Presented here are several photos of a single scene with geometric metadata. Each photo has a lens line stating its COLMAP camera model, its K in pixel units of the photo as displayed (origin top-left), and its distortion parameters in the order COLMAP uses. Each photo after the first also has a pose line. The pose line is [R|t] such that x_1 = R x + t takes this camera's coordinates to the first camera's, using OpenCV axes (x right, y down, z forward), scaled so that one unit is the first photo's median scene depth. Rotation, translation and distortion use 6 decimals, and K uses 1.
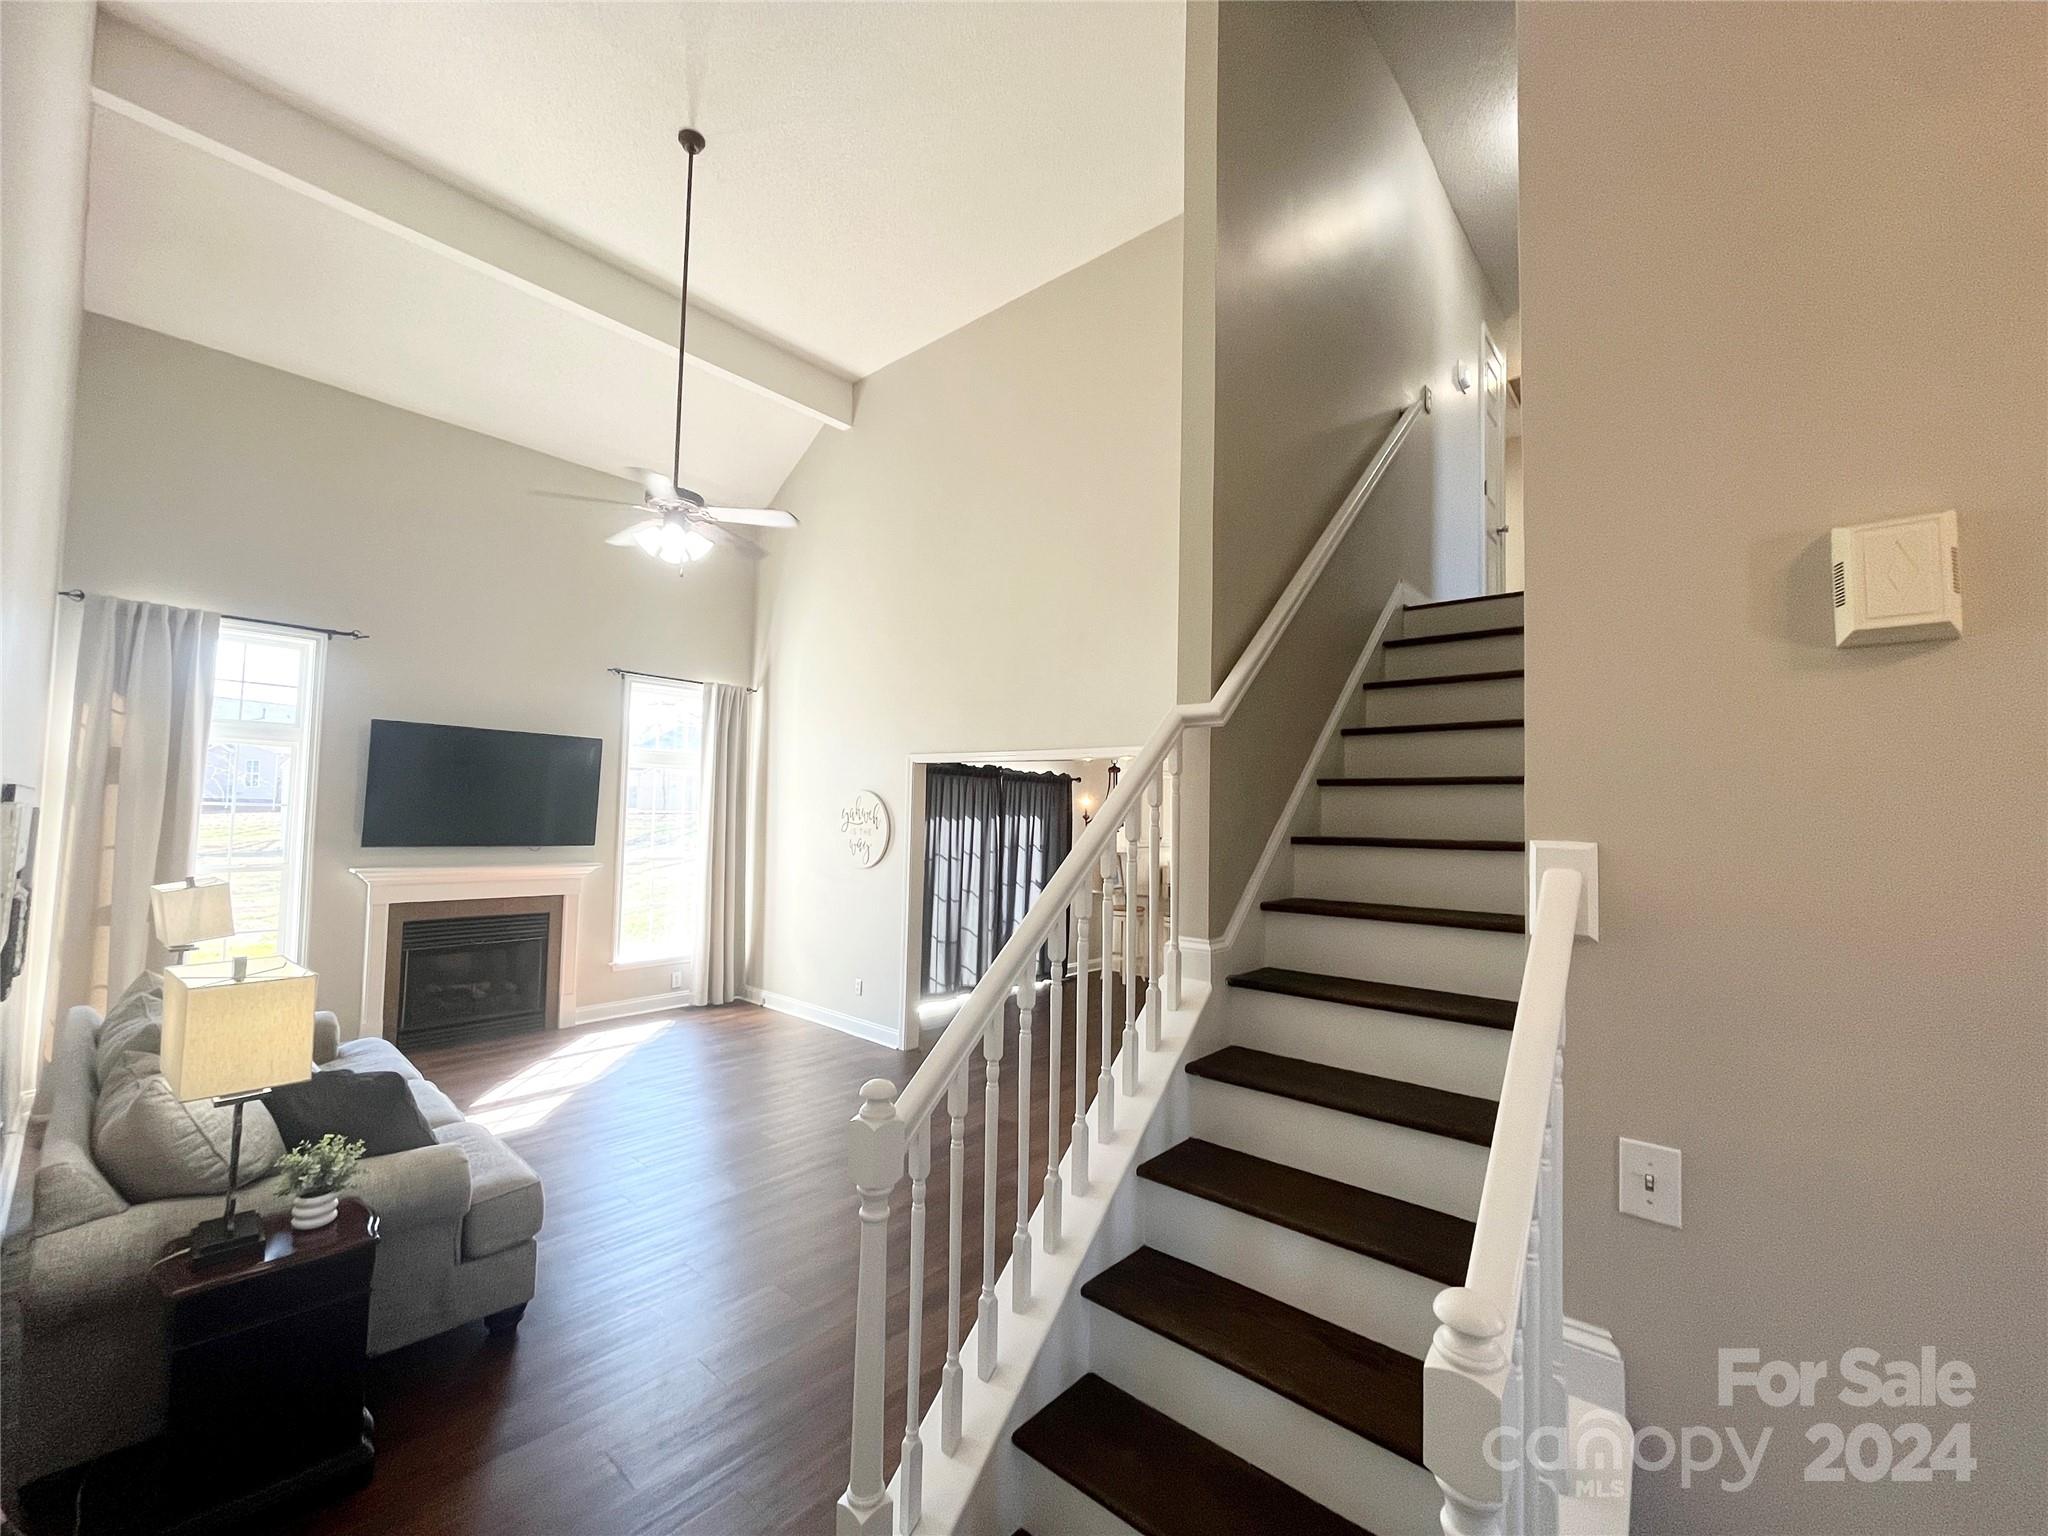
lens RADIAL K [[813.1, 0, 1024.0], [0, 813.1, 768.0], [0, 0, 1]] dist [-0.017459, -0.000122]
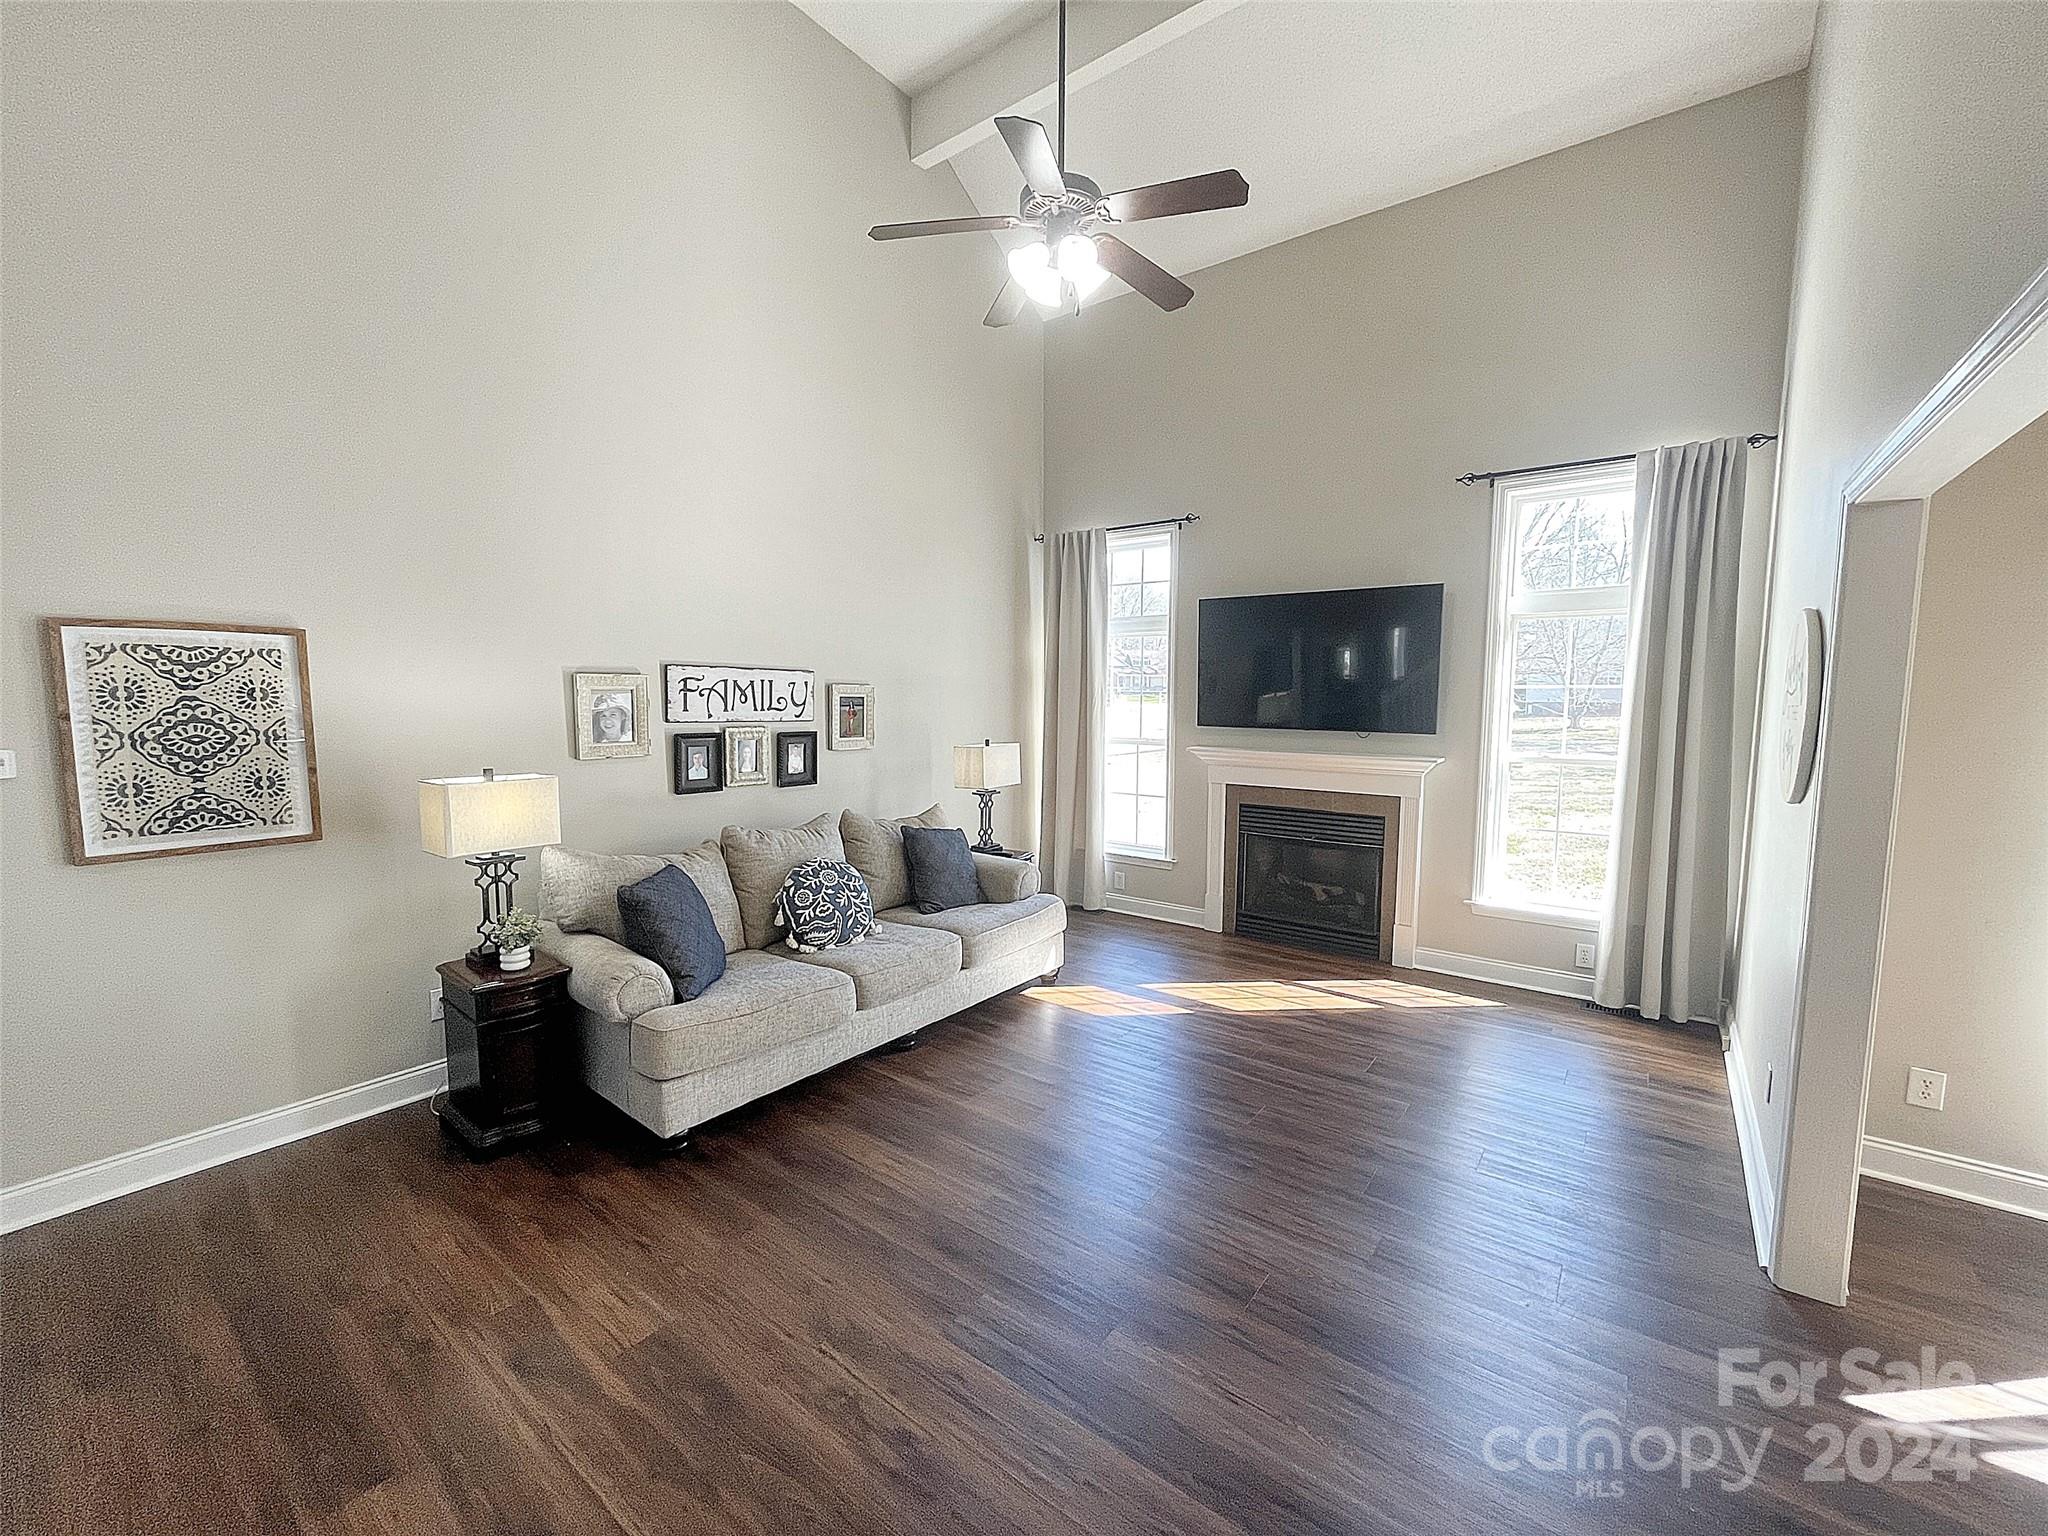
lens RADIAL K [[818.0, 0, 1024.0], [0, 818.0, 768.0], [0, 0, 1]] dist [-0.001126, -0.000146]
pose [[0.076822, 0.063563, -0.995017, 0.197062], [0.053516, 0.996264, 0.067774, 0.066054], [0.995608, -0.058456, 0.073133, 0.668716]]
